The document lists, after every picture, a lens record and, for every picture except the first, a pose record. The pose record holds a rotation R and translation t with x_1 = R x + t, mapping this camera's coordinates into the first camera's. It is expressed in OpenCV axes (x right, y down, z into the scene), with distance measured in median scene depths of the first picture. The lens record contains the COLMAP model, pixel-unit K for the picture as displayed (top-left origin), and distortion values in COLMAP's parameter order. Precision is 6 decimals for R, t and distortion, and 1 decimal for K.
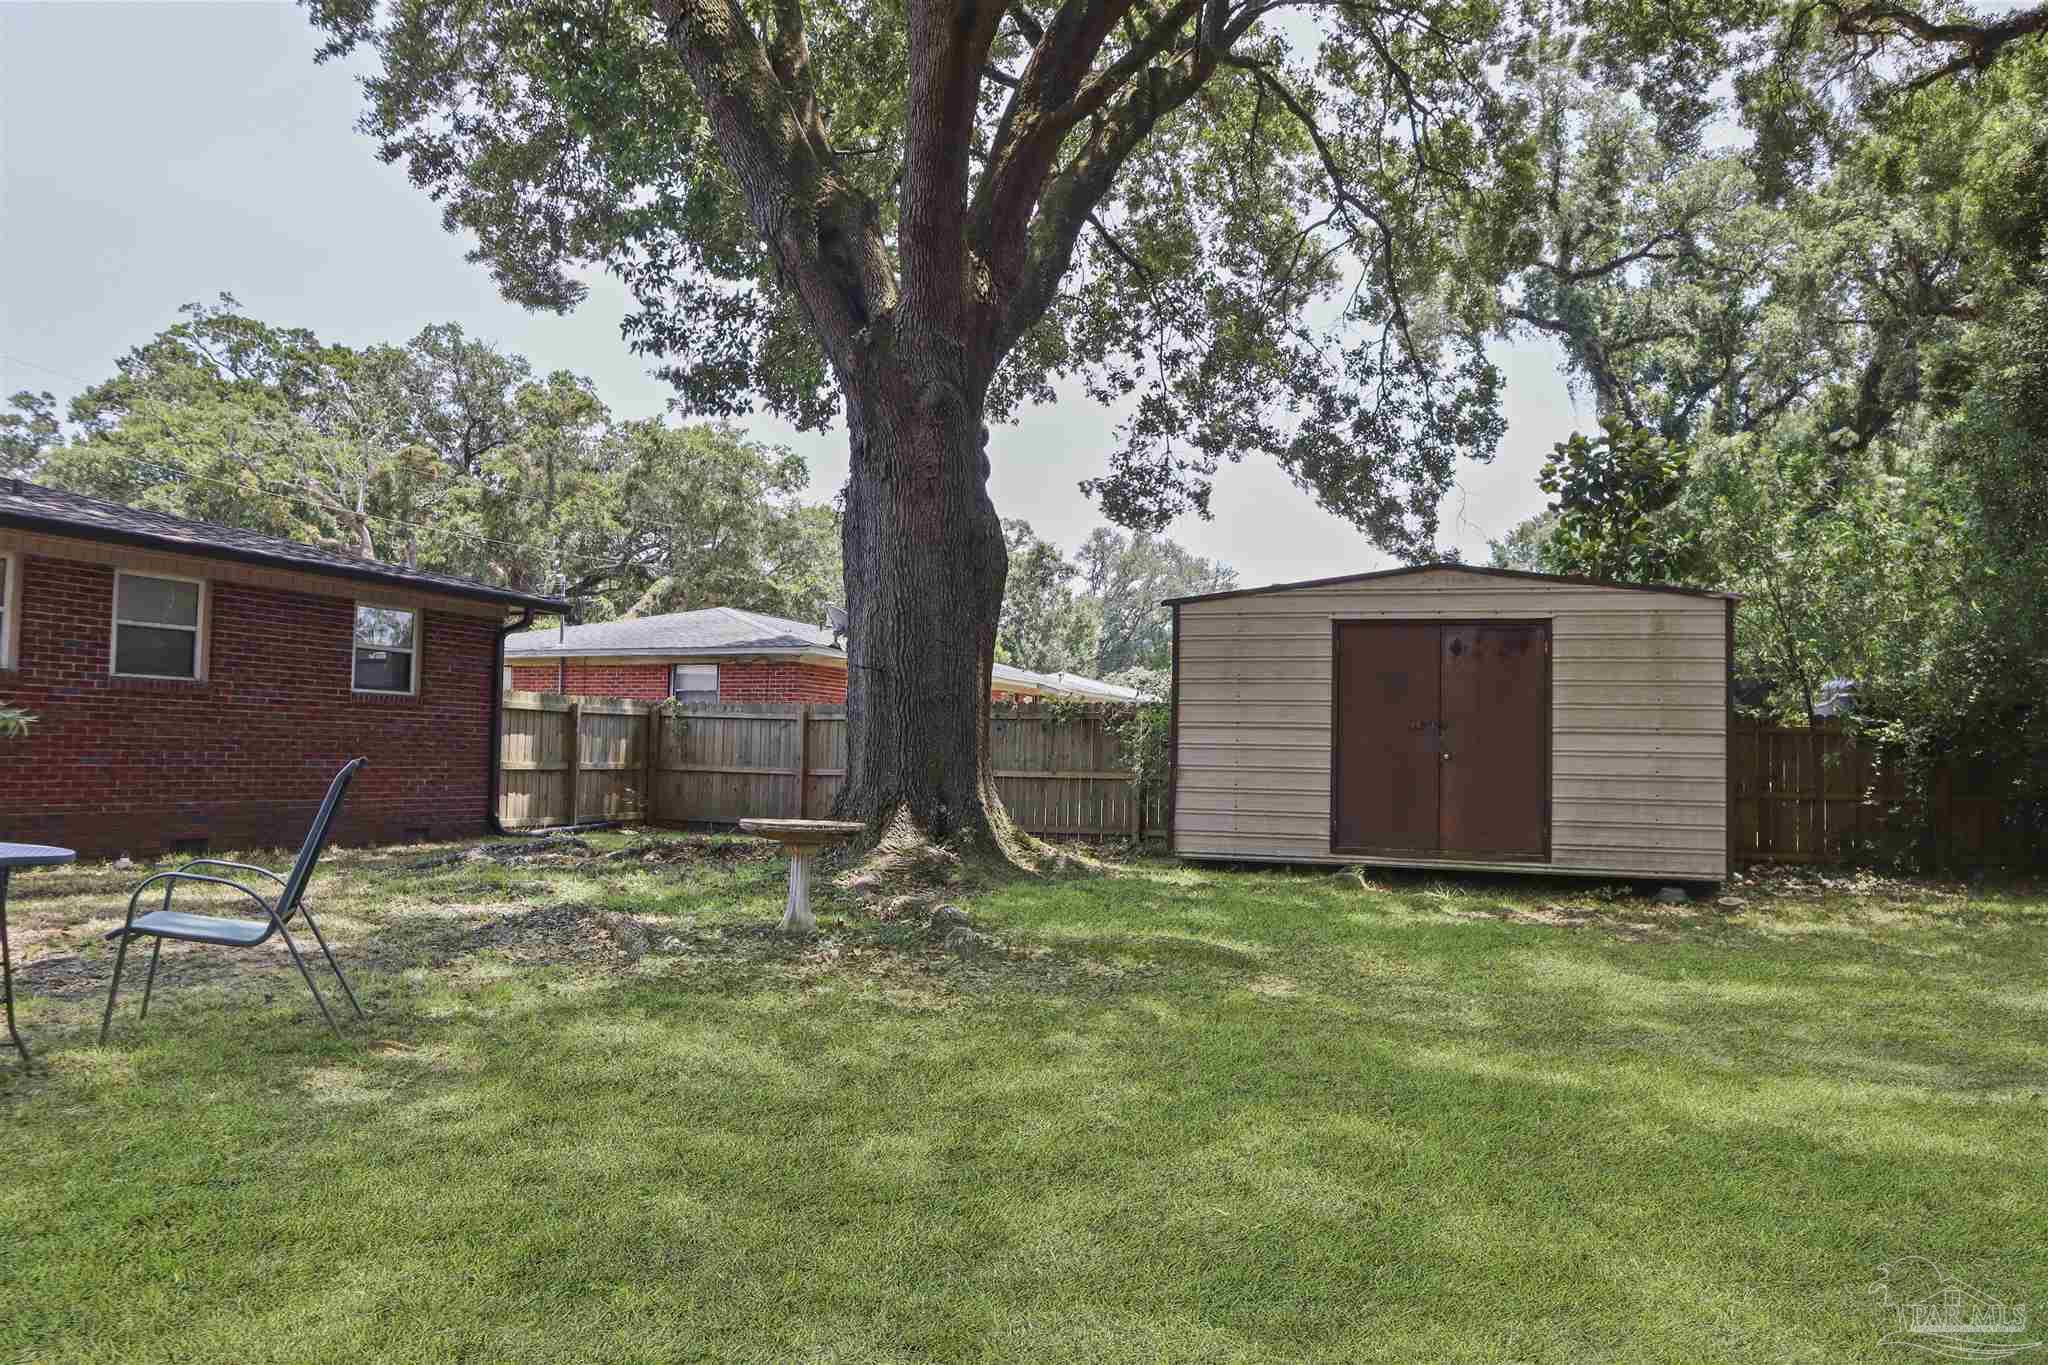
lens RADIAL K [[1428.8, 0, 1024.0], [0, 1428.8, 682.5], [0, 0, 1]] dist [-0.117642, 0.081784]
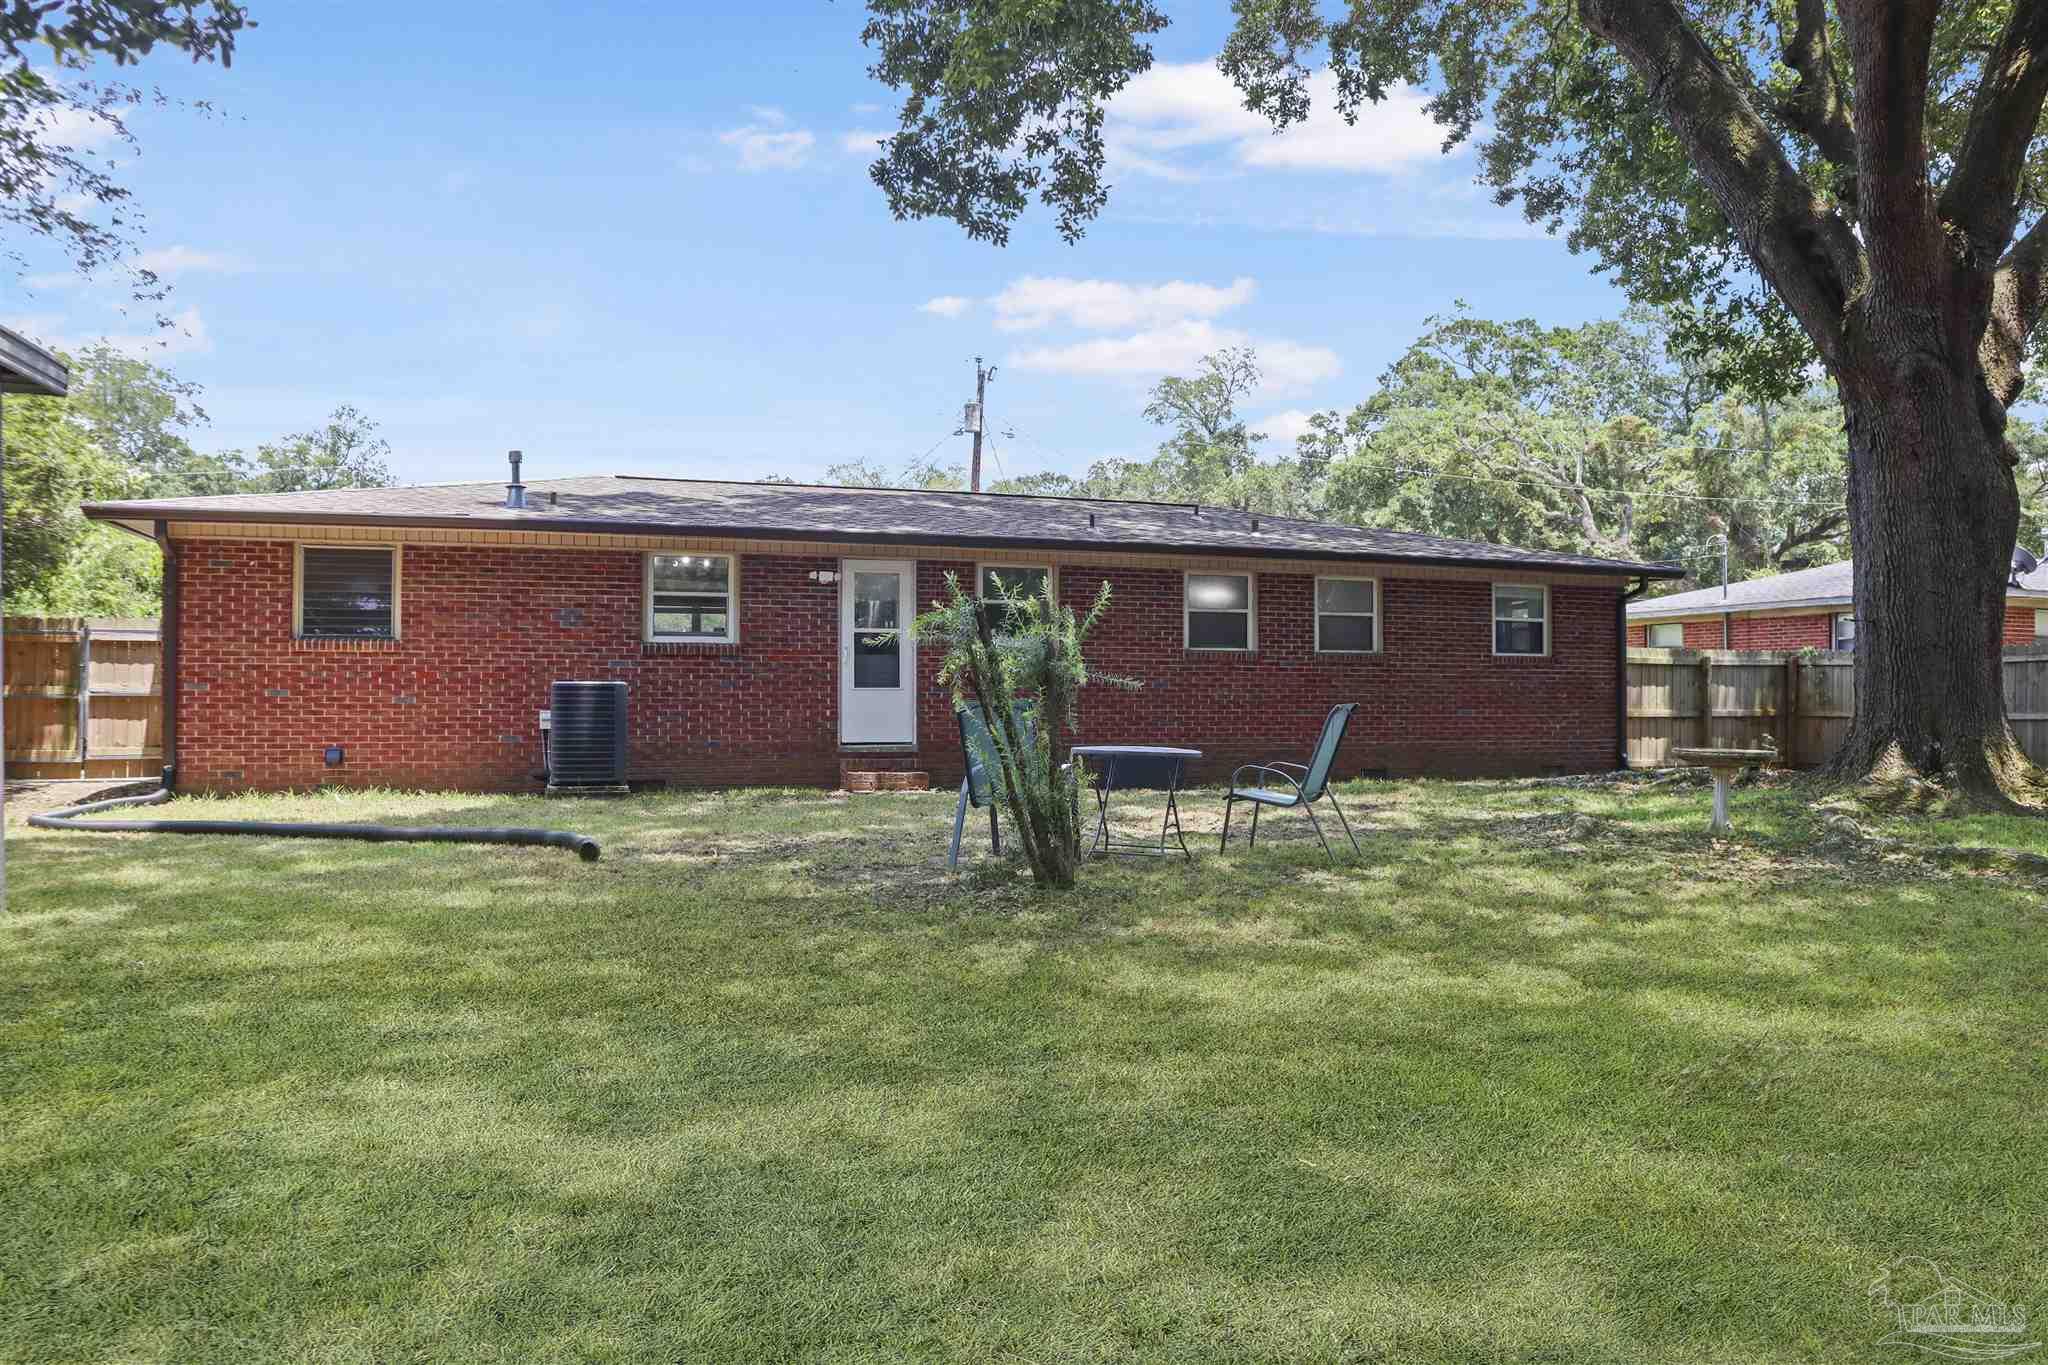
lens RADIAL K [[1428.8, 0, 1024.0], [0, 1428.8, 682.5], [0, 0, 1]] dist [-0.117642, 0.081784]
pose [[0.657640, -0.024324, -0.752940, 0.058282], [0.048900, 0.998749, 0.010446, -0.000975], [0.751744, -0.043688, 0.658007, -0.045571]]
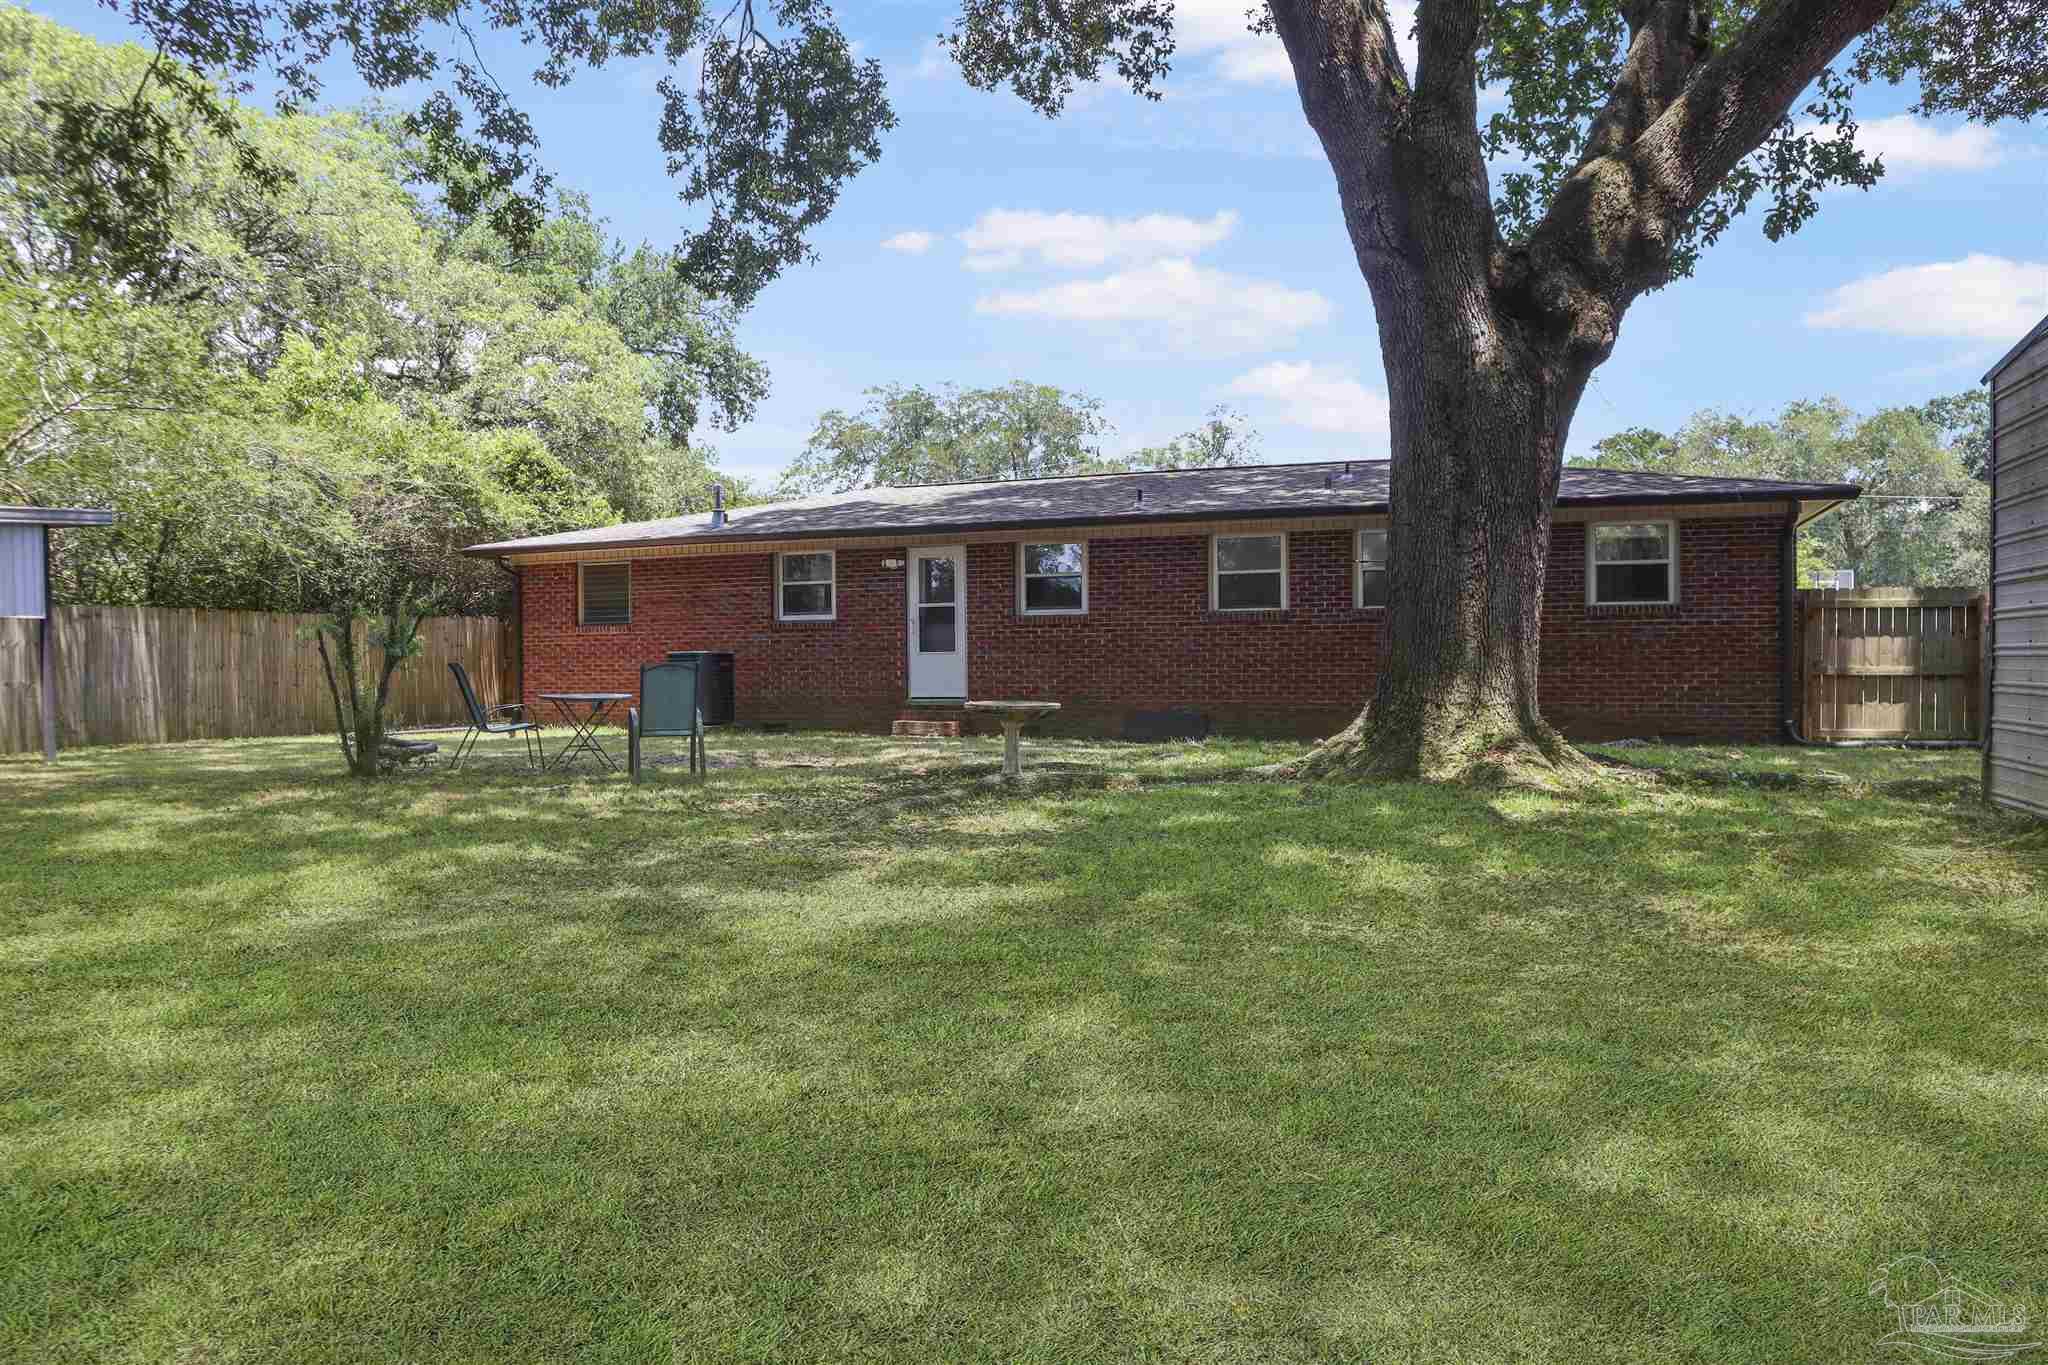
lens RADIAL K [[1428.8, 0, 1024.0], [0, 1428.8, 682.5], [0, 0, 1]] dist [-0.117642, 0.081784]
pose [[0.006486, -0.012266, -0.999904, 0.180666], [0.057586, 0.998270, -0.011872, 0.015698], [0.998320, -0.057503, 0.007181, 0.155557]]
